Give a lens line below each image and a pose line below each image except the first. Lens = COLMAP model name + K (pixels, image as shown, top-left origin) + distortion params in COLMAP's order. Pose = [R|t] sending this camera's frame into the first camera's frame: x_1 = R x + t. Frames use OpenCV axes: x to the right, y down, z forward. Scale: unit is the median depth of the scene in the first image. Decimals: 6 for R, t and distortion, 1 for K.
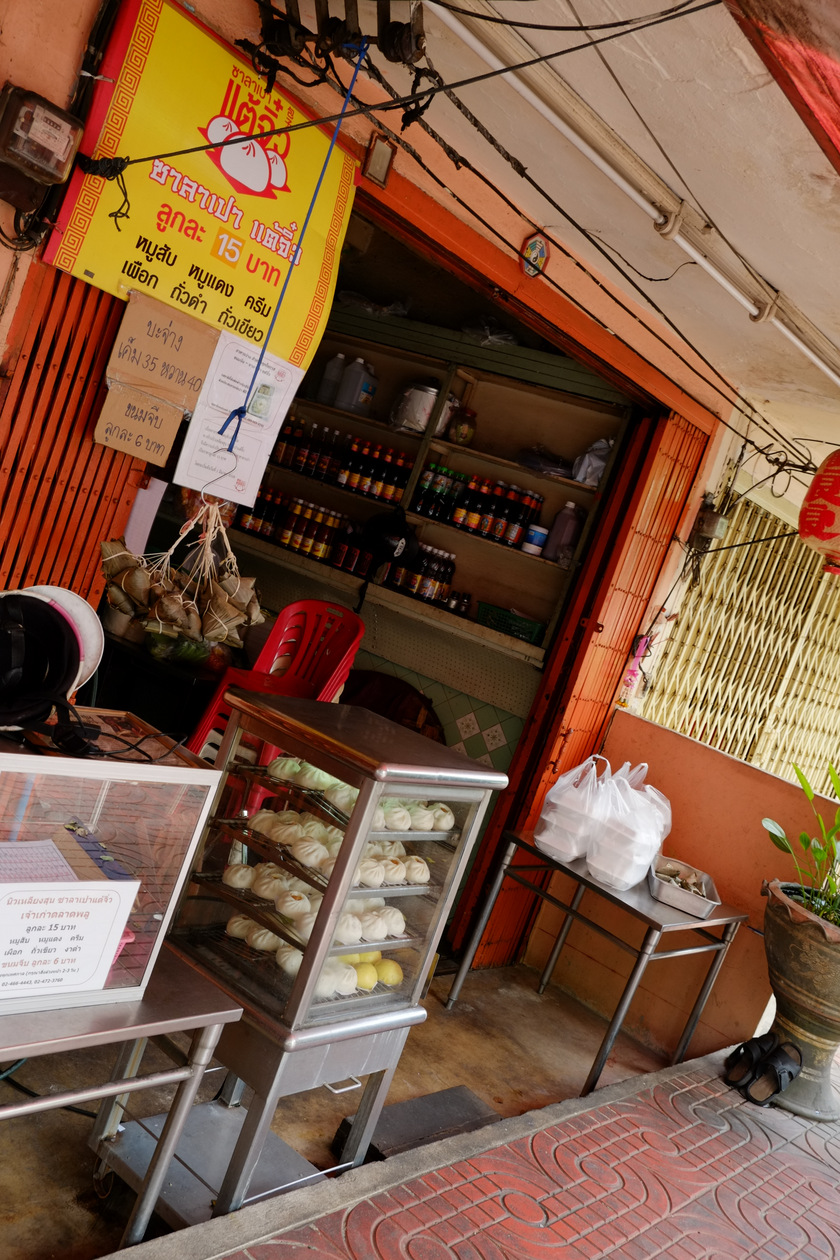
lens RADIAL K [[1191.3, 0, 420.0], [0, 1191.3, 631.0], [0, 0, 1]] dist [0.004792, 0.000000]
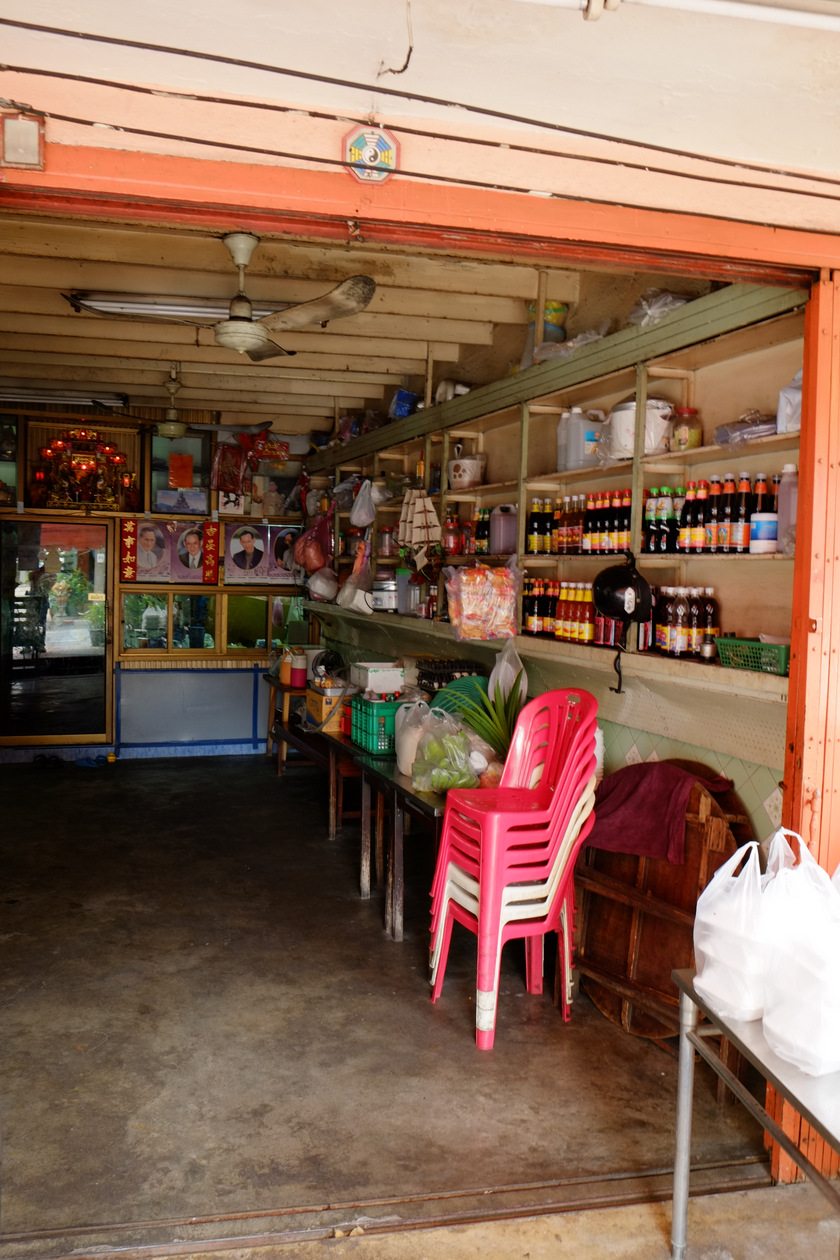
lens RADIAL K [[979.3, 0, 420.0], [0, 979.3, 628.5], [0, 0, 1]] dist [0.001707, 0.000241]
pose [[0.732906, -0.280665, -0.619738, 0.291588], [0.182570, 0.958663, -0.218249, 0.068255], [0.655375, 0.046811, 0.753852, 0.422508]]
